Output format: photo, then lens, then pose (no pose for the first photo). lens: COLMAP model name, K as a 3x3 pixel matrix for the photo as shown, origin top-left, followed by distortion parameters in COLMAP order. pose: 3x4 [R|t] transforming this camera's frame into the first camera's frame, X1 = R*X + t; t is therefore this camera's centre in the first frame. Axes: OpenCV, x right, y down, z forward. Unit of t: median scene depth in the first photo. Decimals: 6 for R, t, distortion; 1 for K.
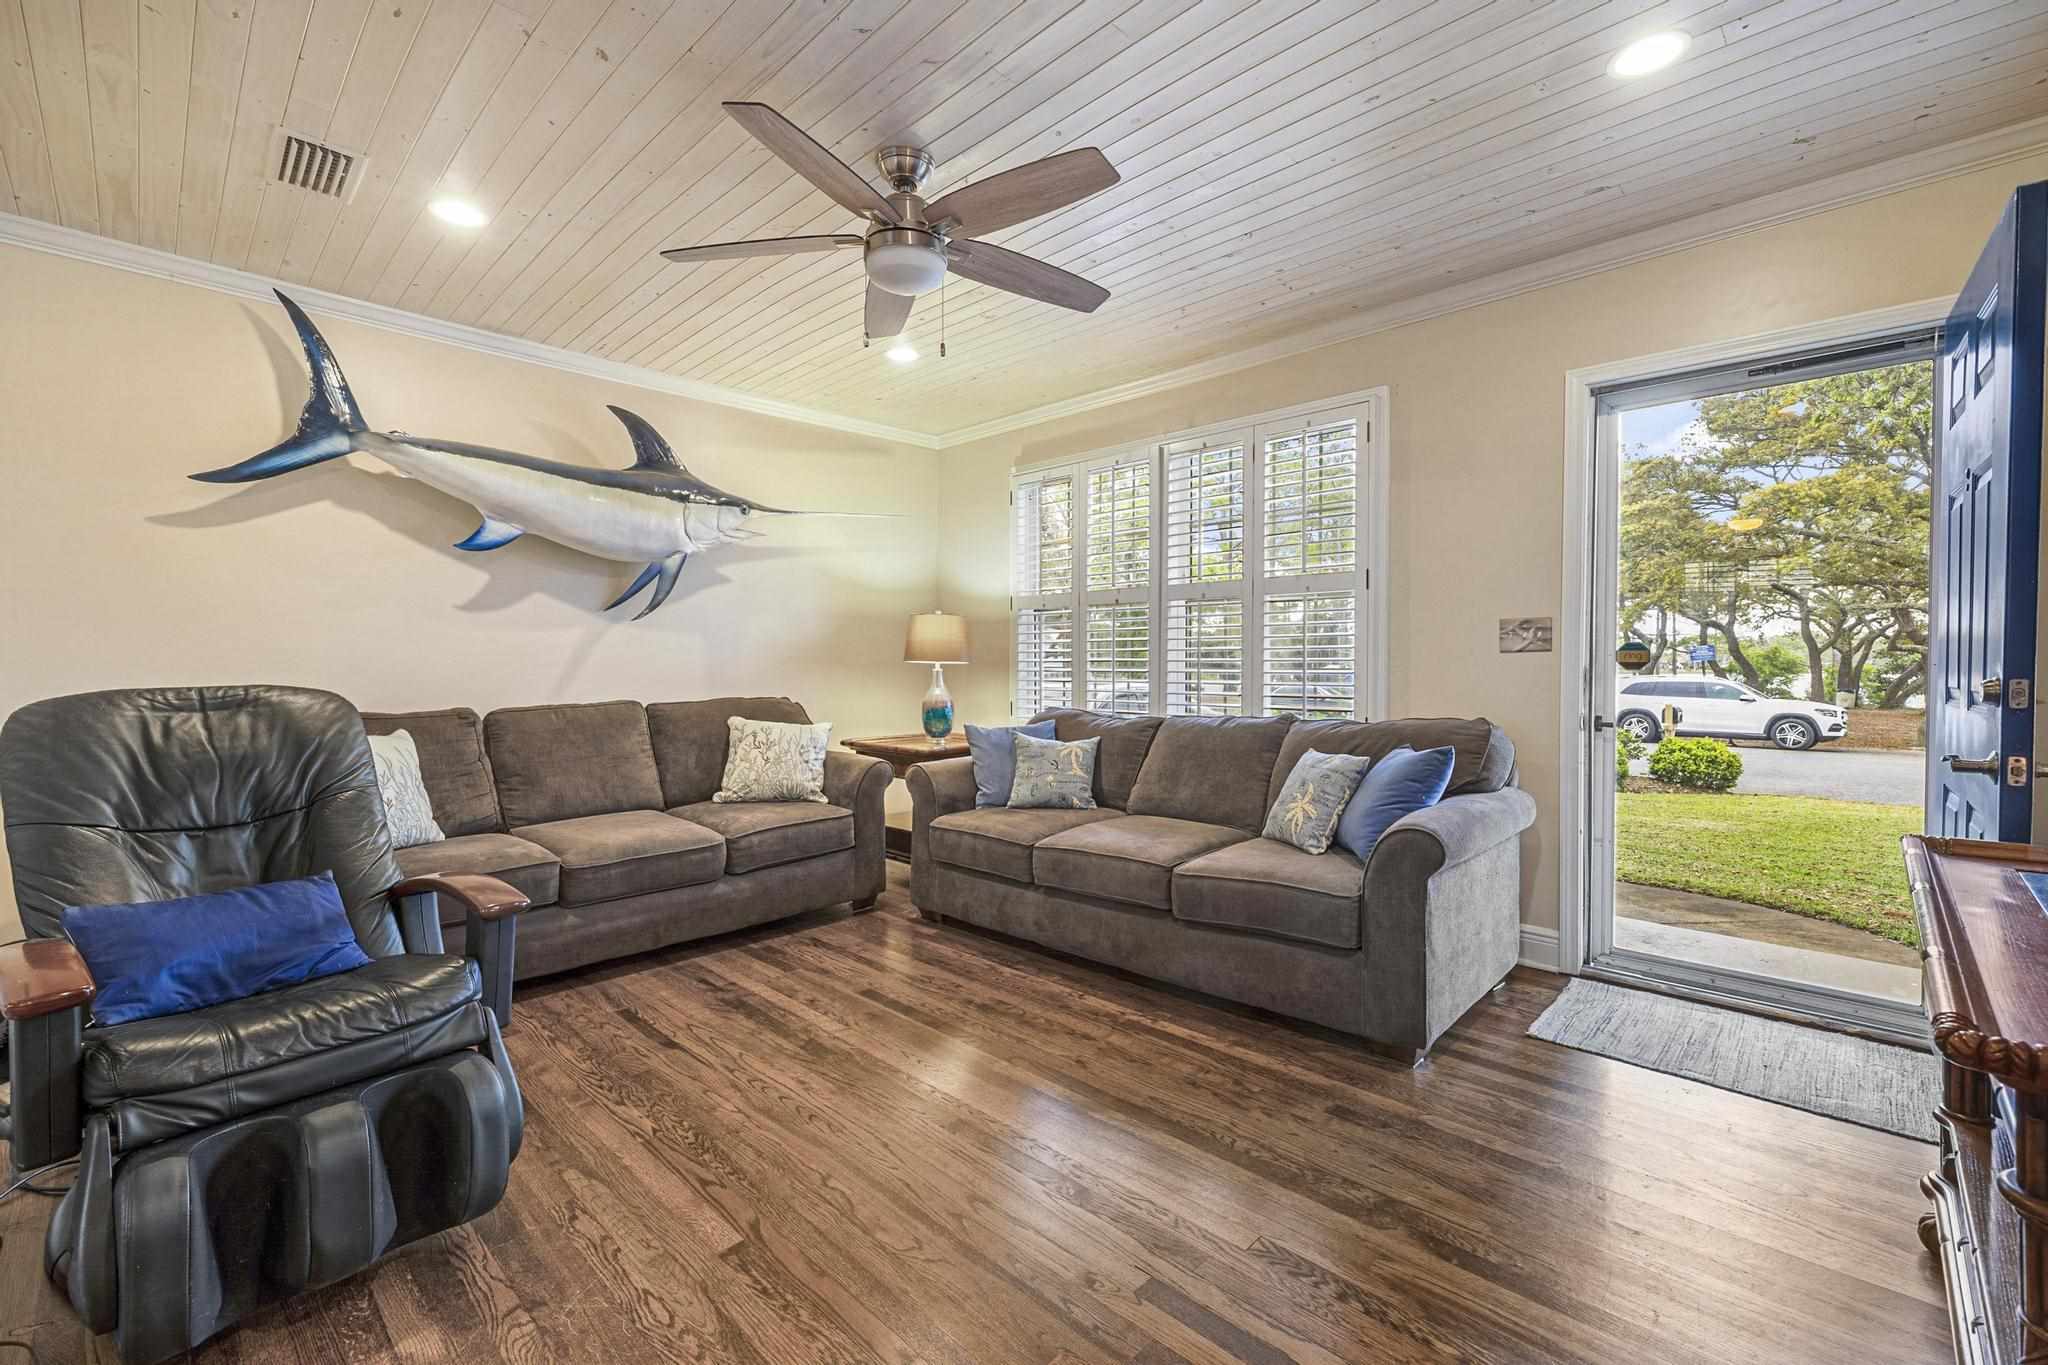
lens RADIAL K [[881.4, 0, 1024.0], [0, 881.4, 682.5], [0, 0, 1]] dist [-0.001304, 0.000005]
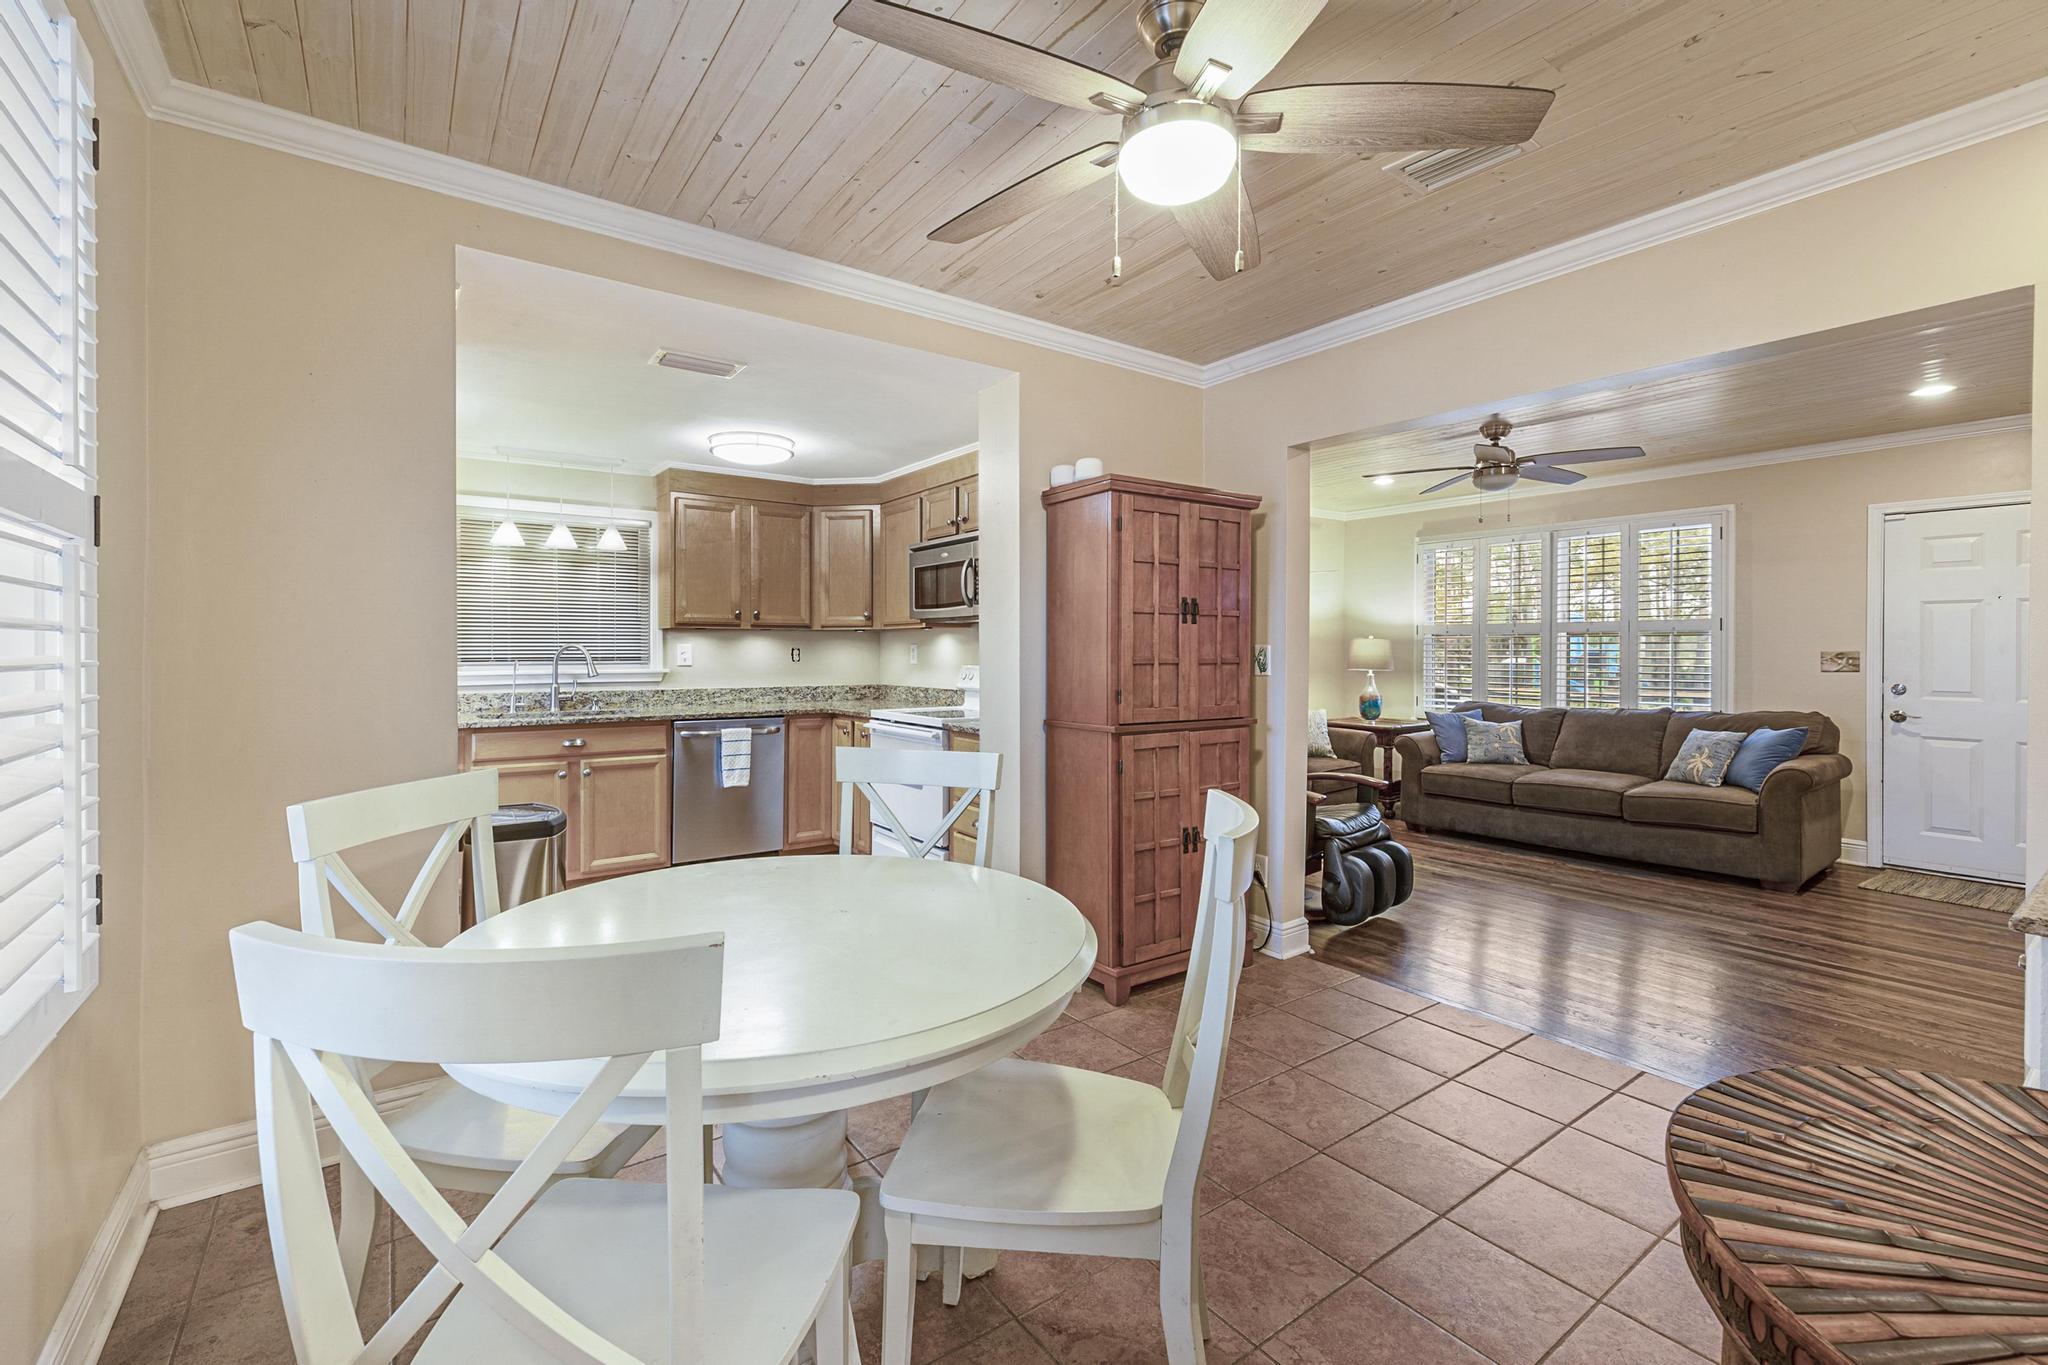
lens RADIAL K [[872.2, 0, 1020.2], [0, 872.2, 654.5], [0, 0, 1]] dist [0.001007, 0.000237]
pose [[0.987246, 0.006662, -0.159061, -0.631104], [-0.010069, 0.999737, -0.020622, -0.017424], [0.158881, 0.021961, 0.987053, -0.788034]]
